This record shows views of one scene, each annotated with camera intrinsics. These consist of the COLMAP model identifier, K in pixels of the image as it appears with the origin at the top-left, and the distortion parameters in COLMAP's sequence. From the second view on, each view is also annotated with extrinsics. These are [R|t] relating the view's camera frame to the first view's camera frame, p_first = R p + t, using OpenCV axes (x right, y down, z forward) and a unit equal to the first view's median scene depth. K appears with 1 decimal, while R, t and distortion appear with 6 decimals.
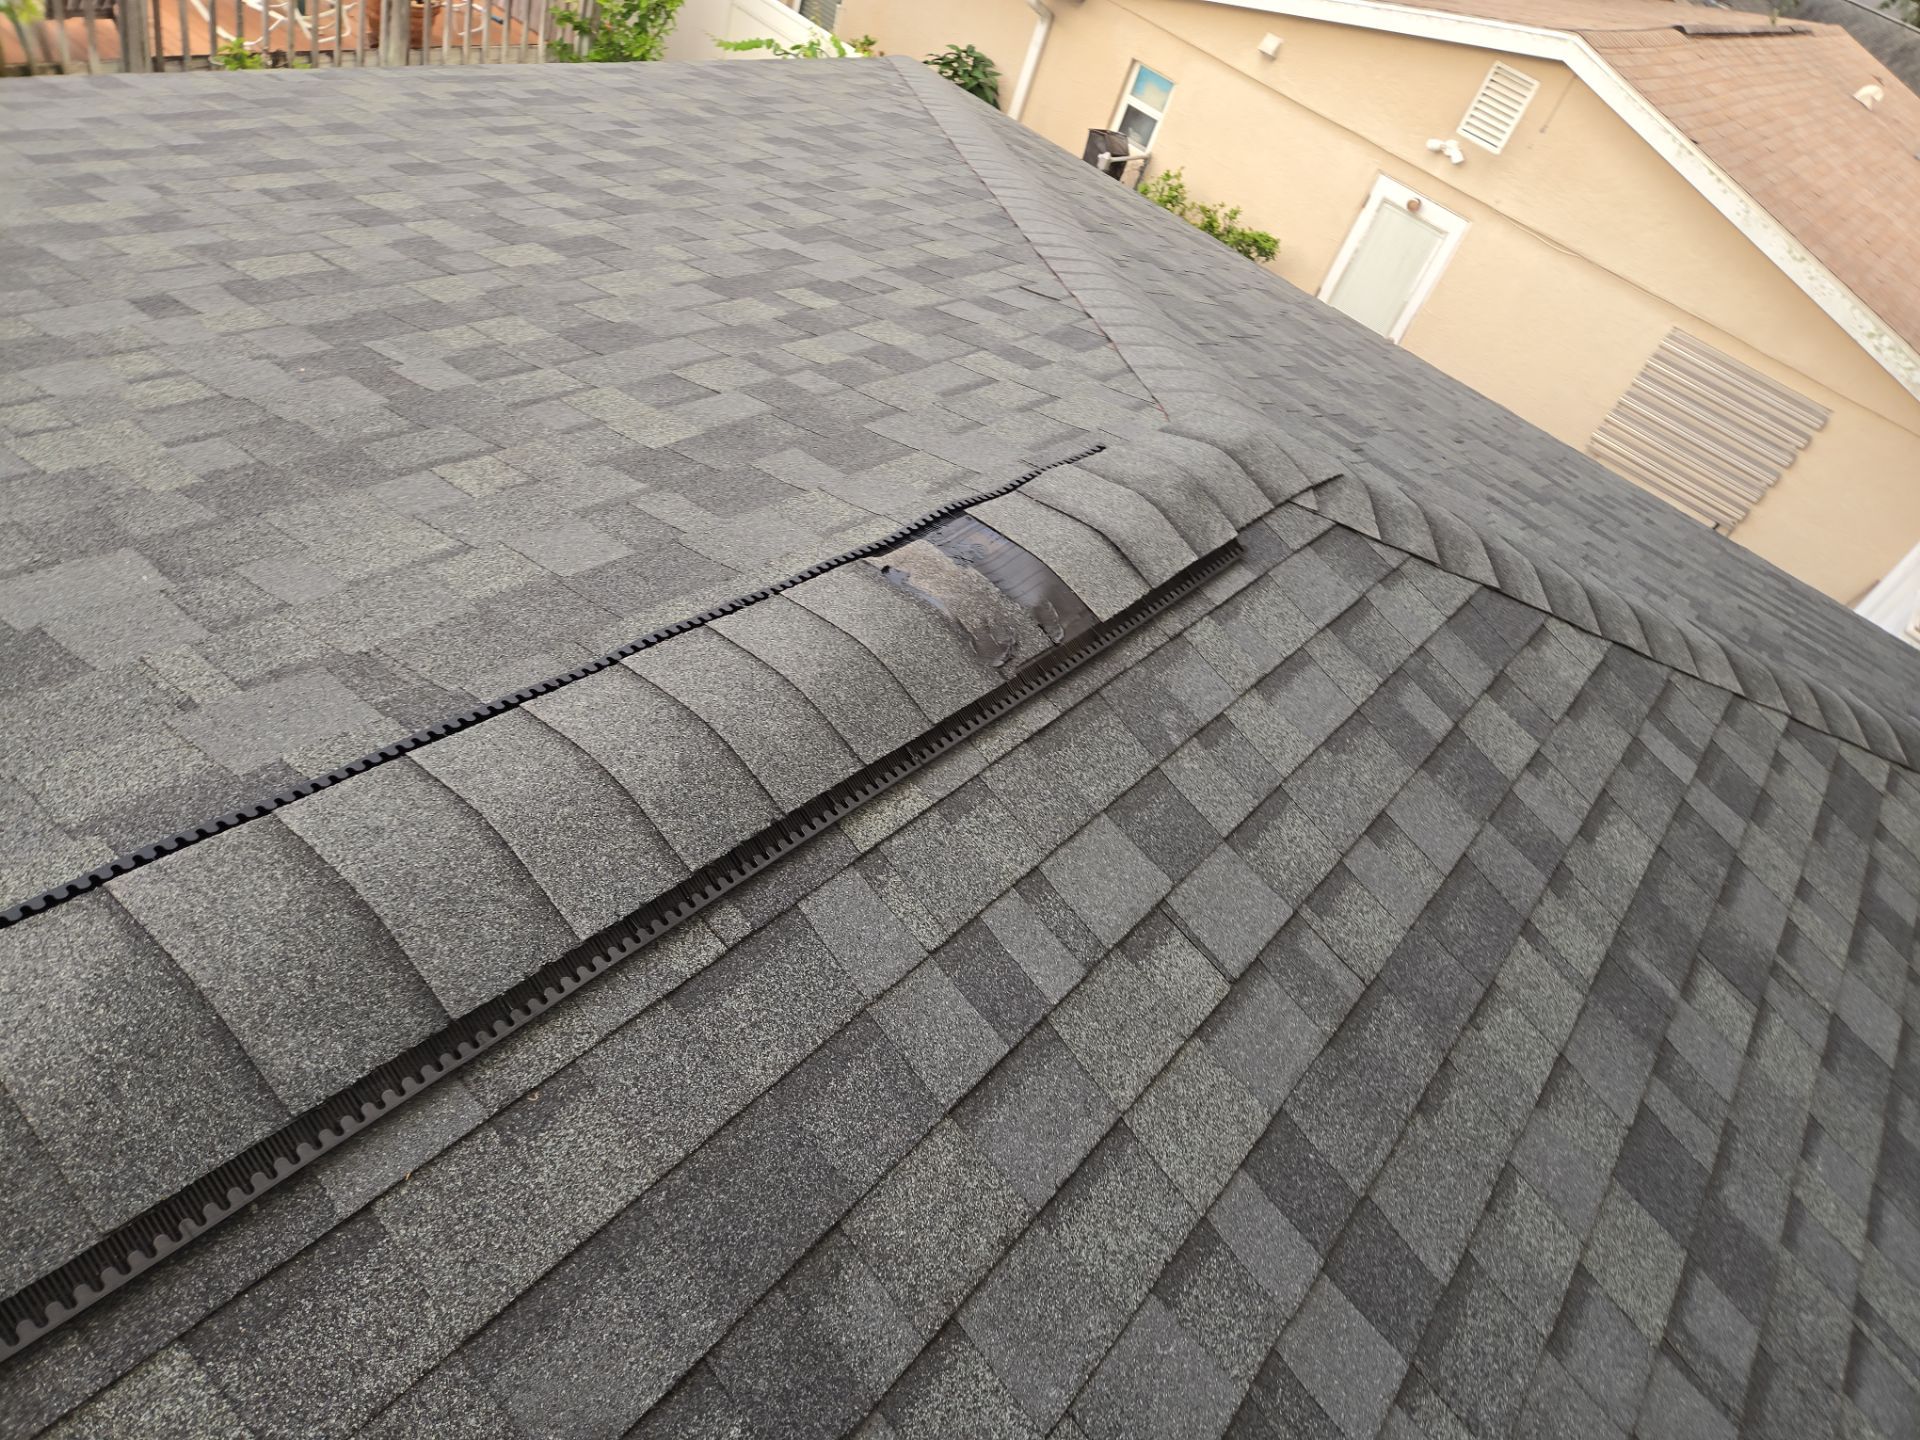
lens RADIAL K [[1285.6, 0, 960.0], [0, 1285.6, 720.0], [0, 0, 1]] dist [0.072296, -0.063108]
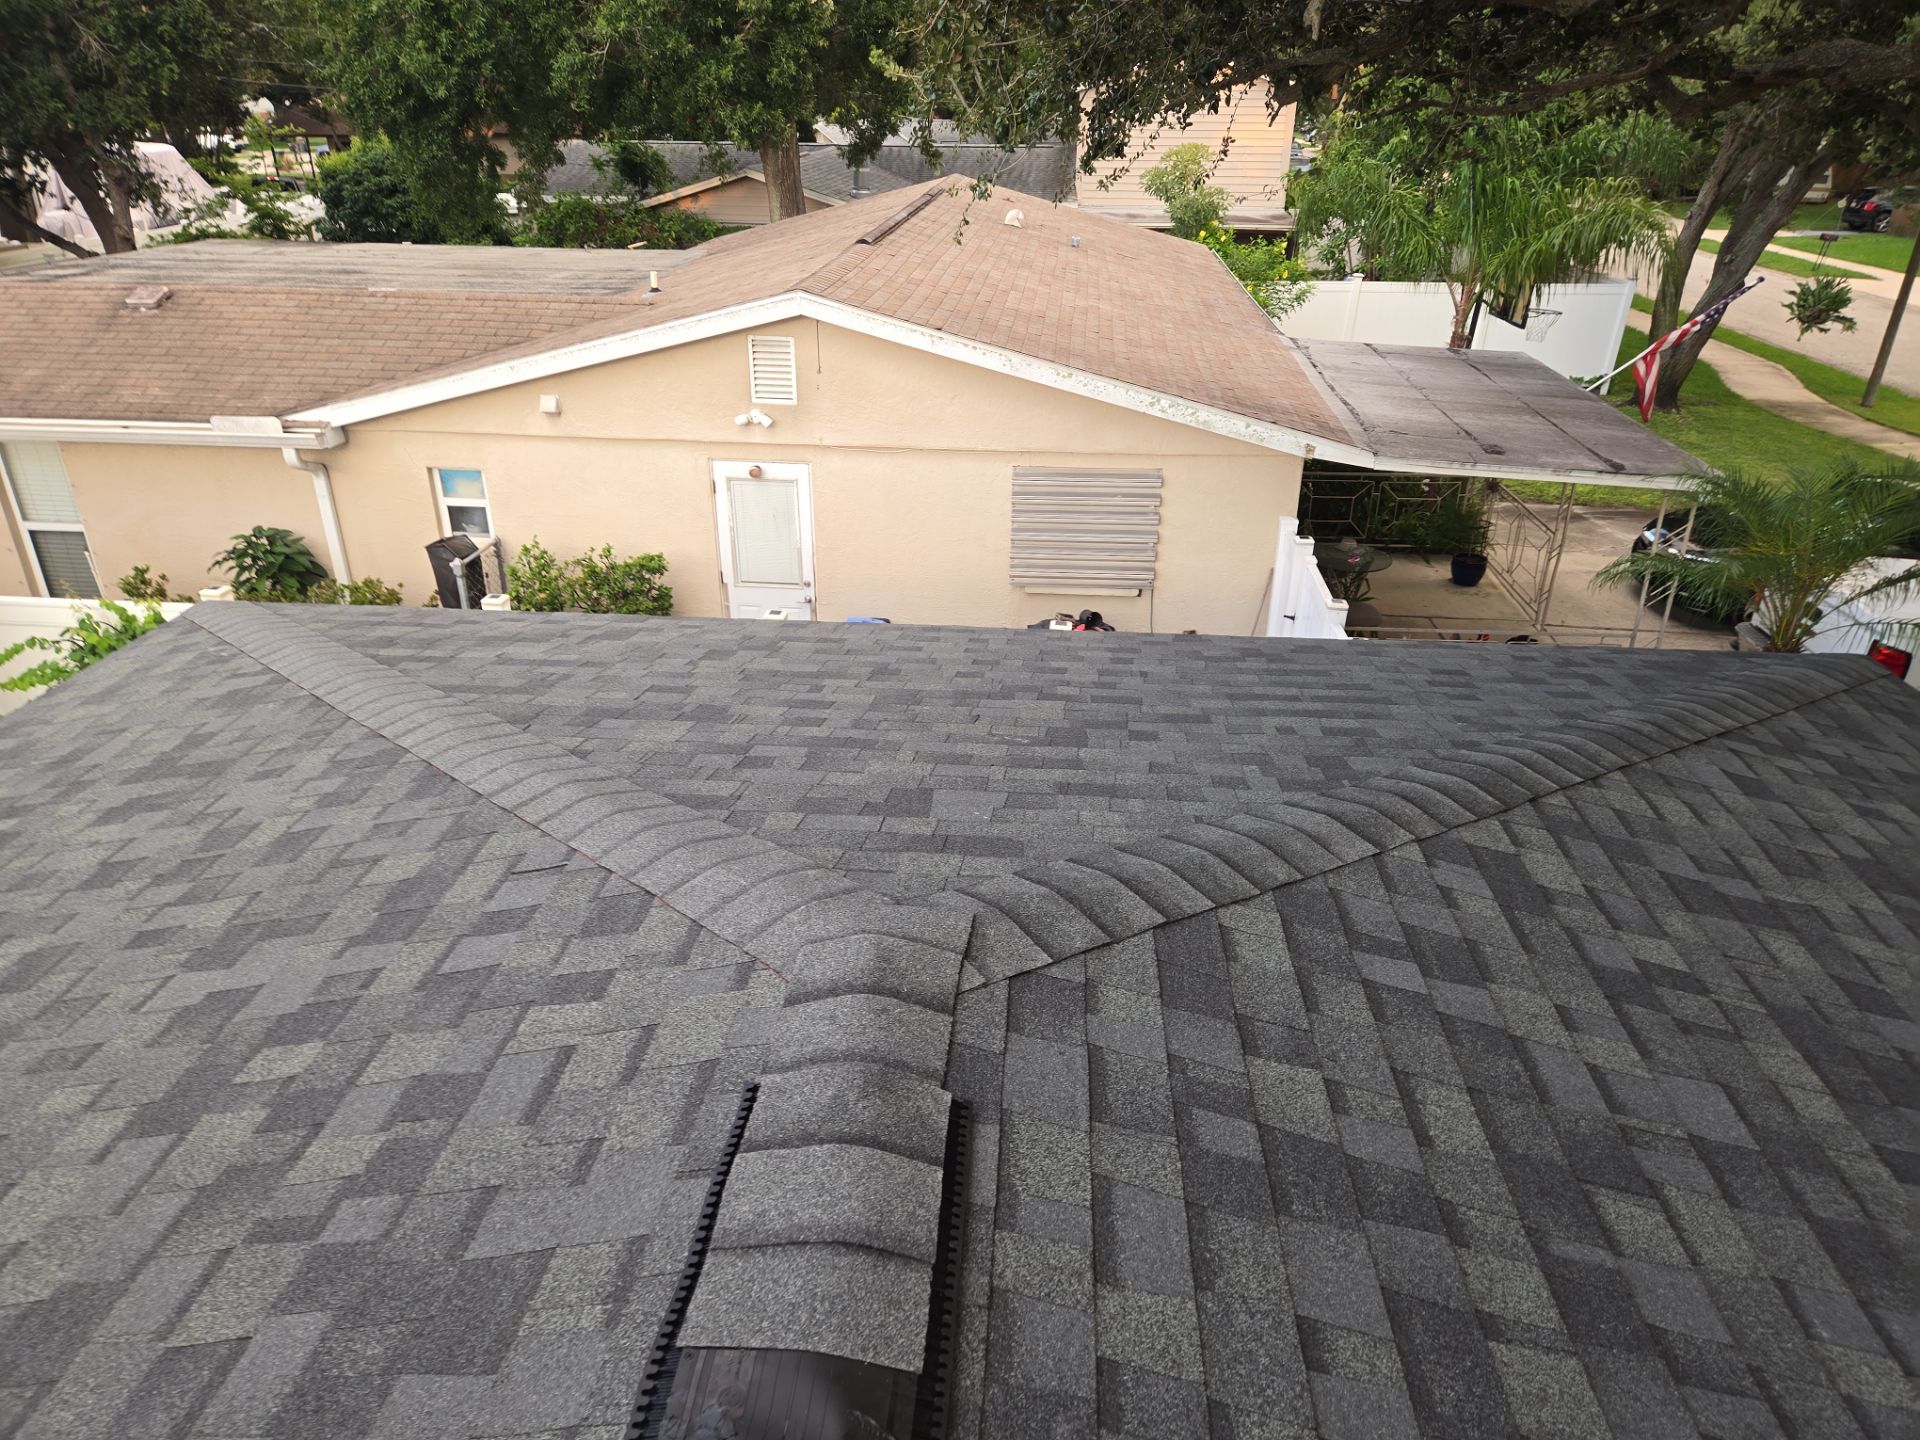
lens RADIAL K [[1277.5, 0, 956.6], [0, 1277.5, 732.3], [0, 0, 1]] dist [0.071635, -0.057247]
pose [[0.790536, -0.505559, 0.345634, 0.050004], [0.556334, 0.828775, -0.060199, -0.310528], [-0.256019, 0.239878, 0.936436, 0.165705]]
